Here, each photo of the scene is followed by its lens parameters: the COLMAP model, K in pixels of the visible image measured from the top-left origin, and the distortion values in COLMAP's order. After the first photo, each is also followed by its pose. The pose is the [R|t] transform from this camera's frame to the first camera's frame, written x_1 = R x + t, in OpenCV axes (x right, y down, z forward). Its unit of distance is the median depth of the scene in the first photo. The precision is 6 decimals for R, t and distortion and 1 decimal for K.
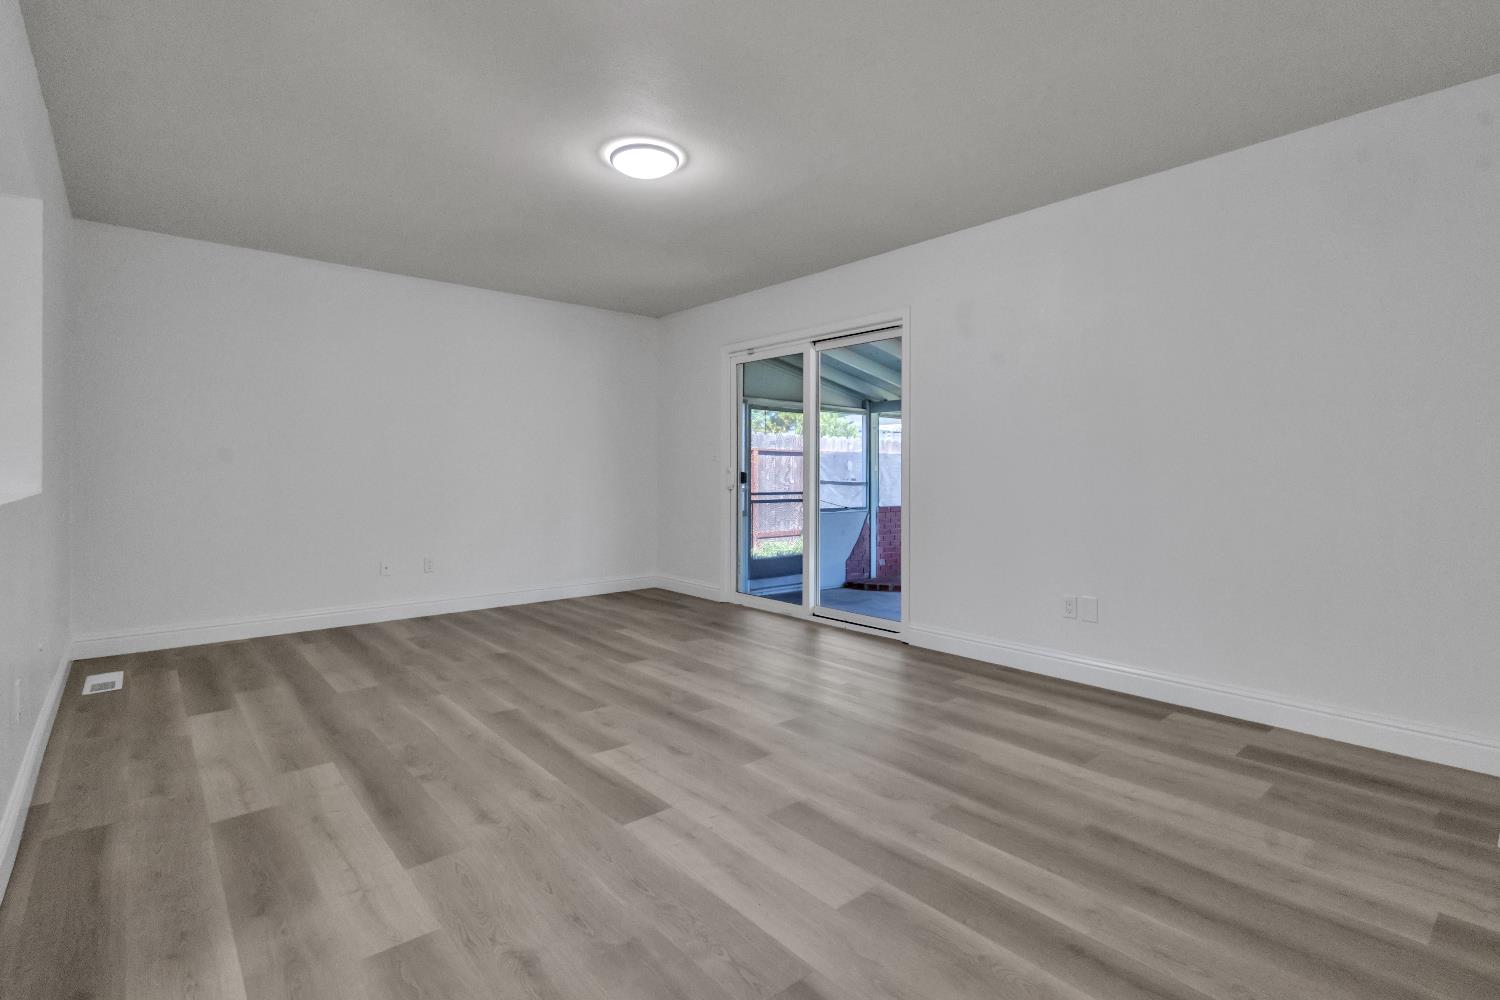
lens RADIAL K [[714.3, 0, 753.1], [0, 714.3, 460.0], [0, 0, 1]] dist [0.011186, -0.002178]
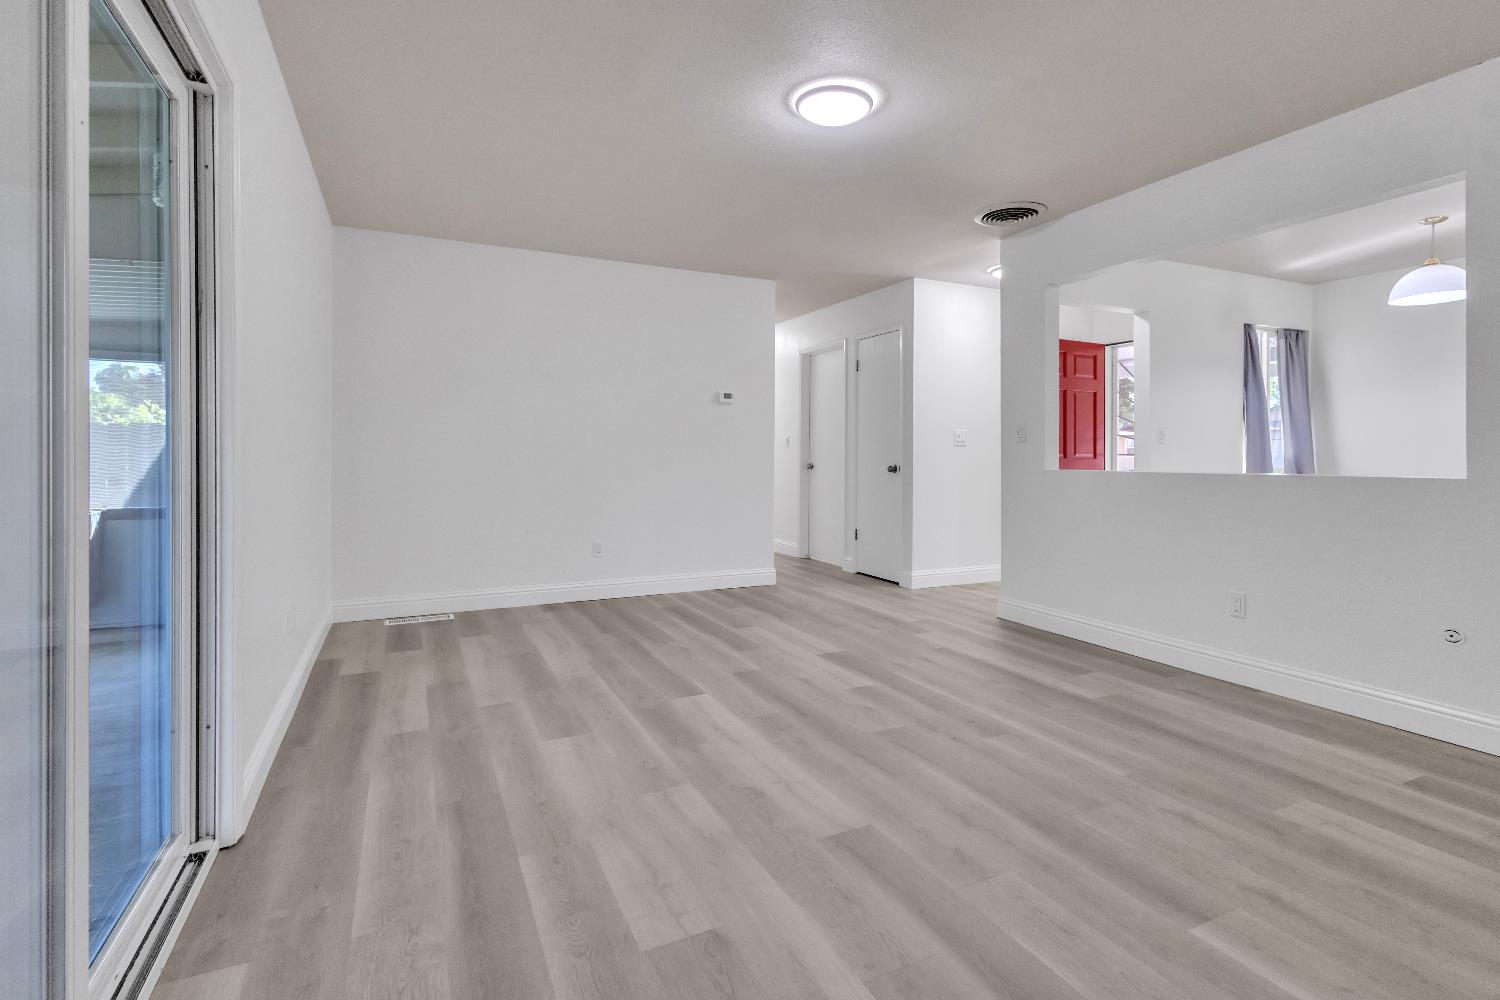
lens RADIAL K [[712.6, 0, 750.7], [0, 712.6, 458.8], [0, 0, 1]] dist [0.002680, 0.000424]
pose [[-0.965109, -0.006363, 0.261770, -0.288022], [-0.008965, 0.999922, -0.008744, 0.032354], [-0.261694, -0.010786, -0.965091, 1.902920]]
